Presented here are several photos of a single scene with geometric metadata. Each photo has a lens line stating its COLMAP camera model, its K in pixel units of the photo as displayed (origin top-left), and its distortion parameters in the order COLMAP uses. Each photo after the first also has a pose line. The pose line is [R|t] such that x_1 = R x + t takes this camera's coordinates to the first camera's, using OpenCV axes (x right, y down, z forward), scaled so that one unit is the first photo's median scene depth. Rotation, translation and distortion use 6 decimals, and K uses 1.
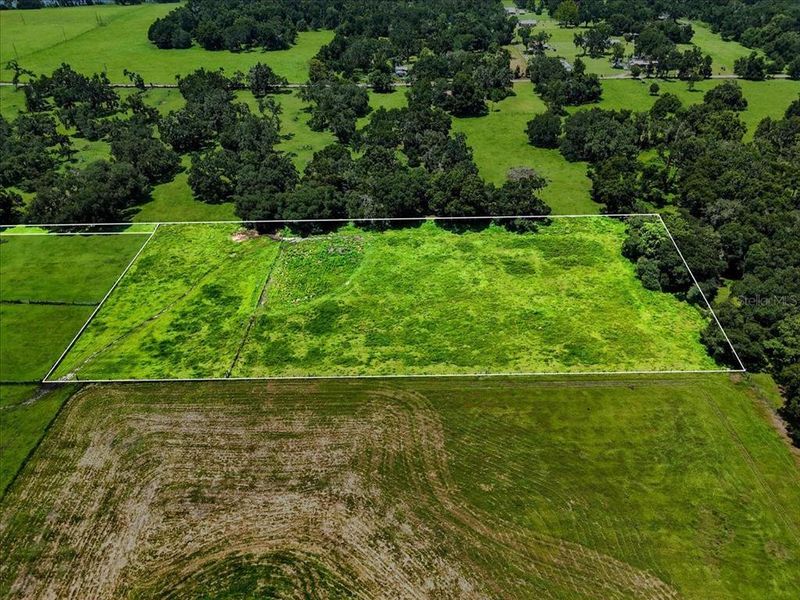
lens RADIAL K [[592.0, 0, 400.0], [0, 592.0, 300.0], [0, 0, 1]] dist [0.067555, -0.063539]
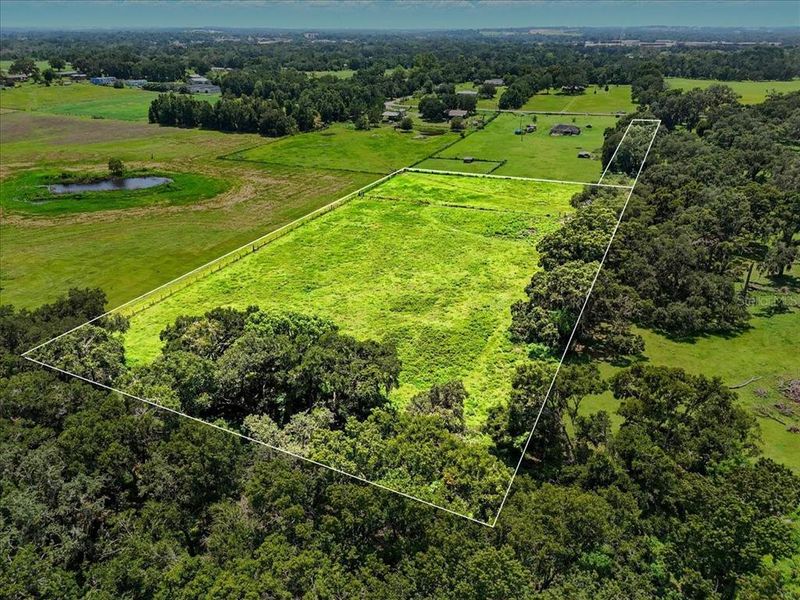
lens RADIAL K [[592.0, 0, 400.0], [0, 592.0, 300.0], [0, 0, 1]] dist [0.067555, -0.063539]
pose [[-0.377077, 0.391710, -0.839271, 1.081105], [-0.508948, 0.669451, 0.541117, -0.581738], [0.773812, 0.631188, -0.053075, 1.444540]]
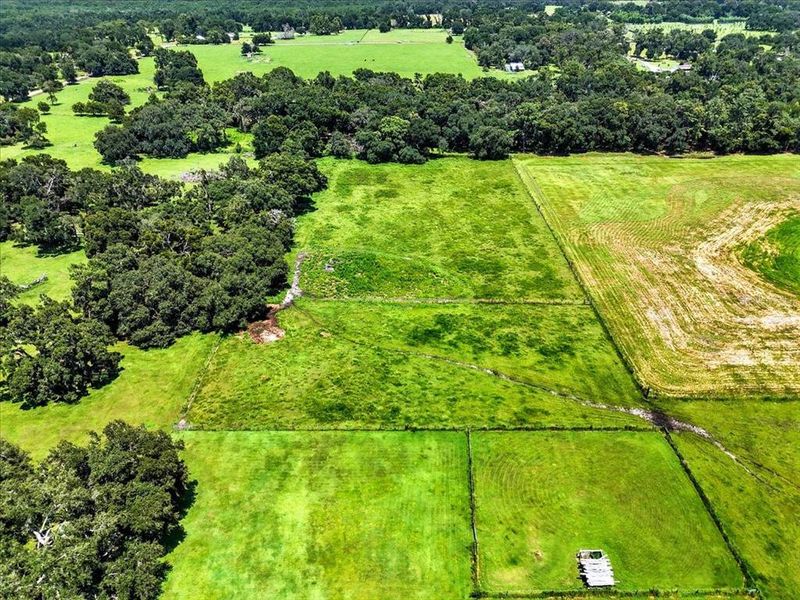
lens RADIAL K [[592.0, 0, 400.0], [0, 592.0, 300.0], [0, 0, 1]] dist [0.067555, -0.063539]
pose [[0.009142, -0.476982, 0.878865, -1.261908], [0.560657, 0.730204, 0.390468, -0.471673], [-0.827997, 0.489173, 0.274099, 1.085725]]
